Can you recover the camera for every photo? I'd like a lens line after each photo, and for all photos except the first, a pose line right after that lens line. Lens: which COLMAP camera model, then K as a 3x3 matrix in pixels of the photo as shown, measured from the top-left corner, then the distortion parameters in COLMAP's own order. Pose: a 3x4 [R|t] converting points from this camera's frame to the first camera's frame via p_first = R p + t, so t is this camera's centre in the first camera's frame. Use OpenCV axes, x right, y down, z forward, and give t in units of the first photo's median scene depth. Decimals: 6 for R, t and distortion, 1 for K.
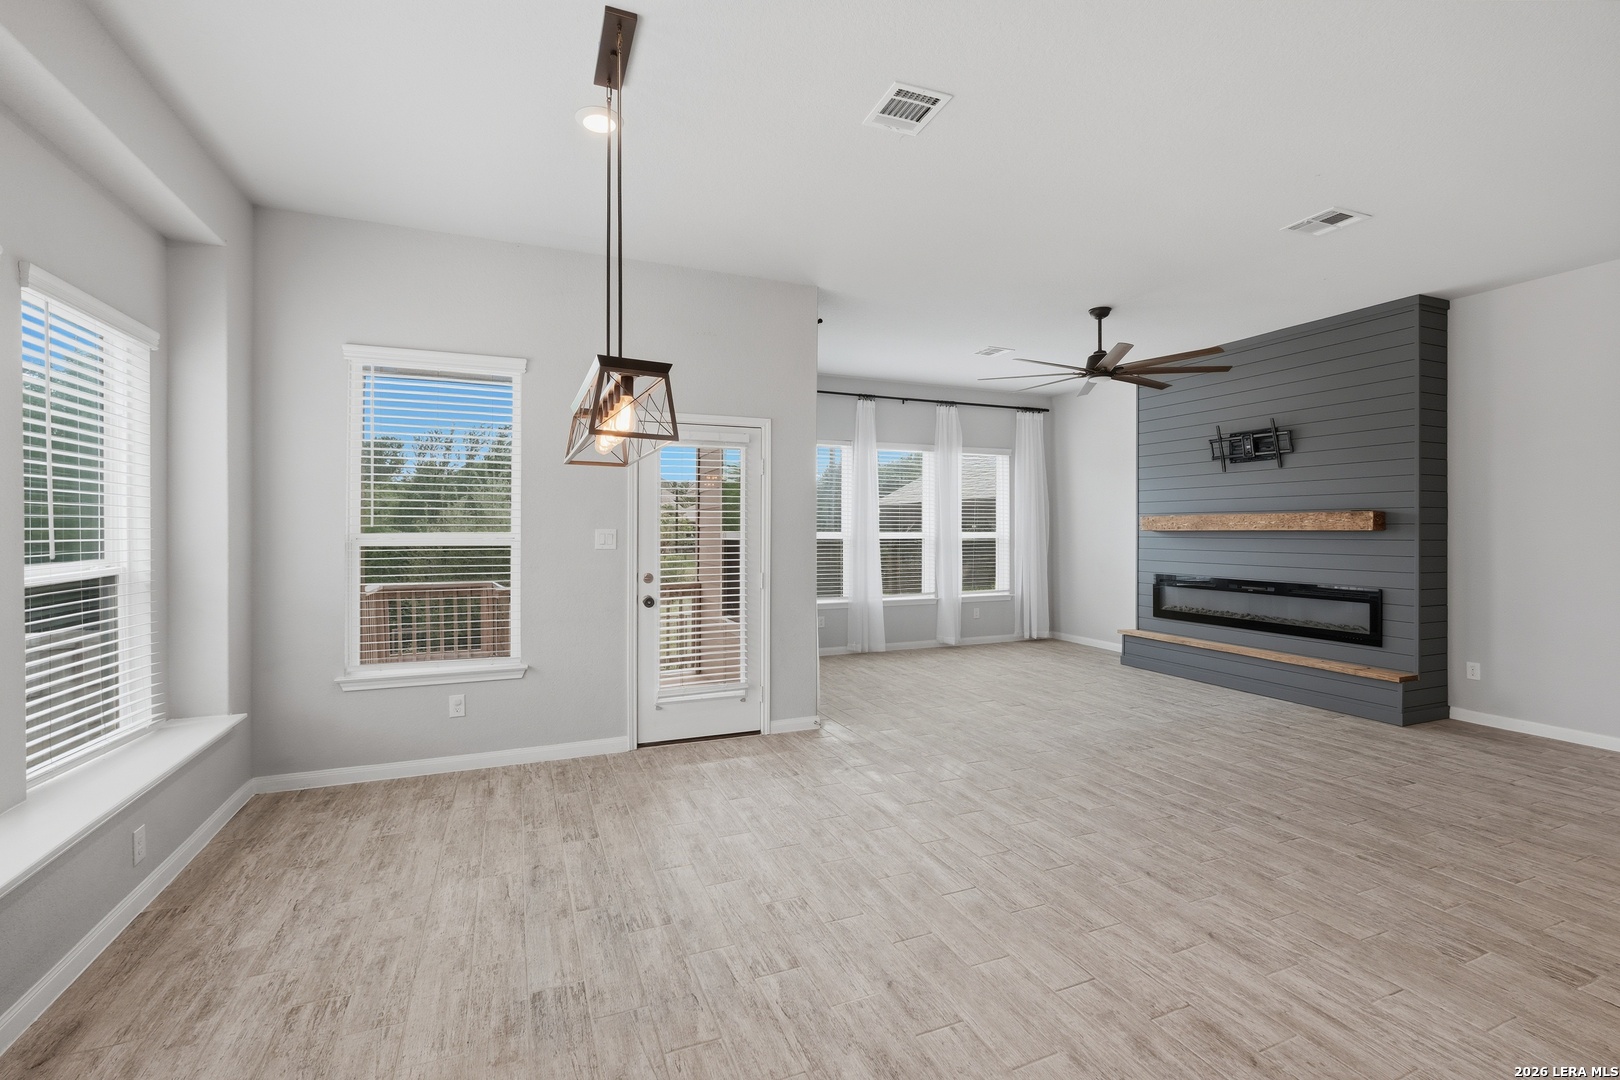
lens RADIAL K [[710.4, 0, 811.8], [0, 710.4, 532.6], [0, 0, 1]] dist [-0.002767, -0.000333]
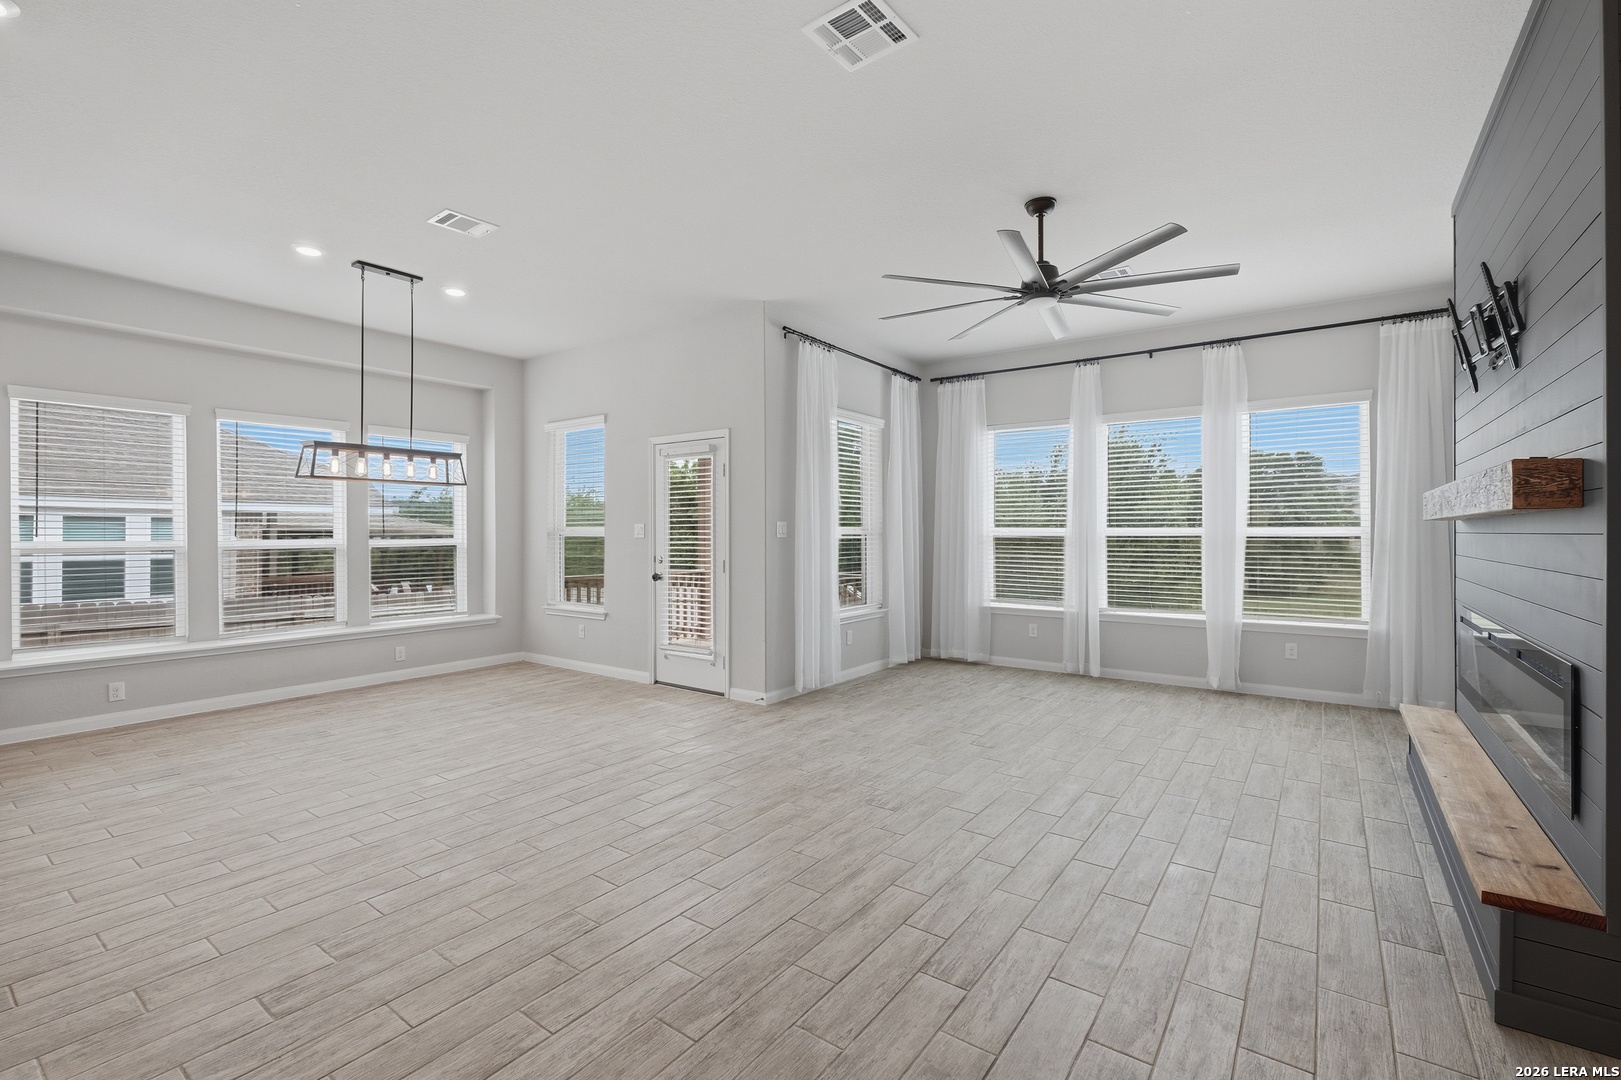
lens RADIAL K [[710.5, 0, 804.8], [0, 710.5, 526.3], [0, 0, 1]] dist [-0.002836, -0.000503]
pose [[0.514904, -0.007179, -0.857218, 0.785068], [-0.003152, 0.999942, -0.010267, 0.010156], [0.857242, 0.007989, 0.514852, 0.393401]]
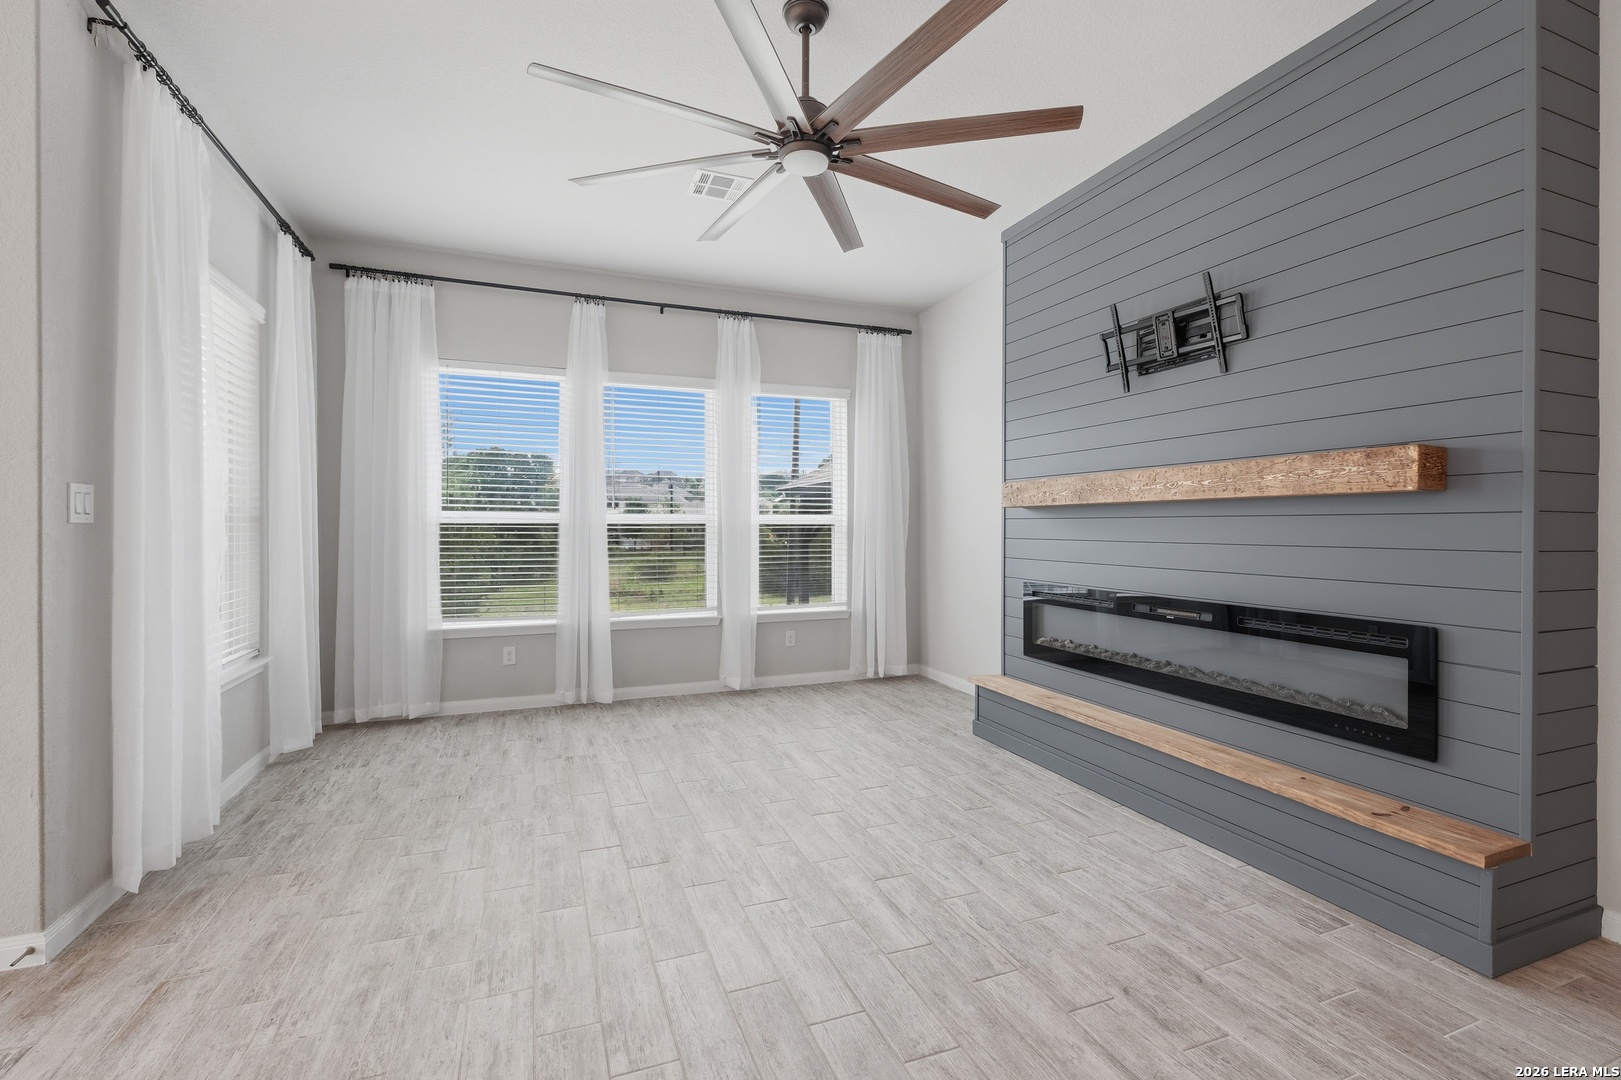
lens RADIAL K [[710.8, 0, 812.3], [0, 710.8, 532.6], [0, 0, 1]] dist [-0.002767, -0.000333]
pose [[0.999692, 0.001295, -0.024768, 0.375273], [-0.001167, 0.999986, 0.005206, 0.017592], [0.024774, -0.005175, 0.999680, 0.483396]]
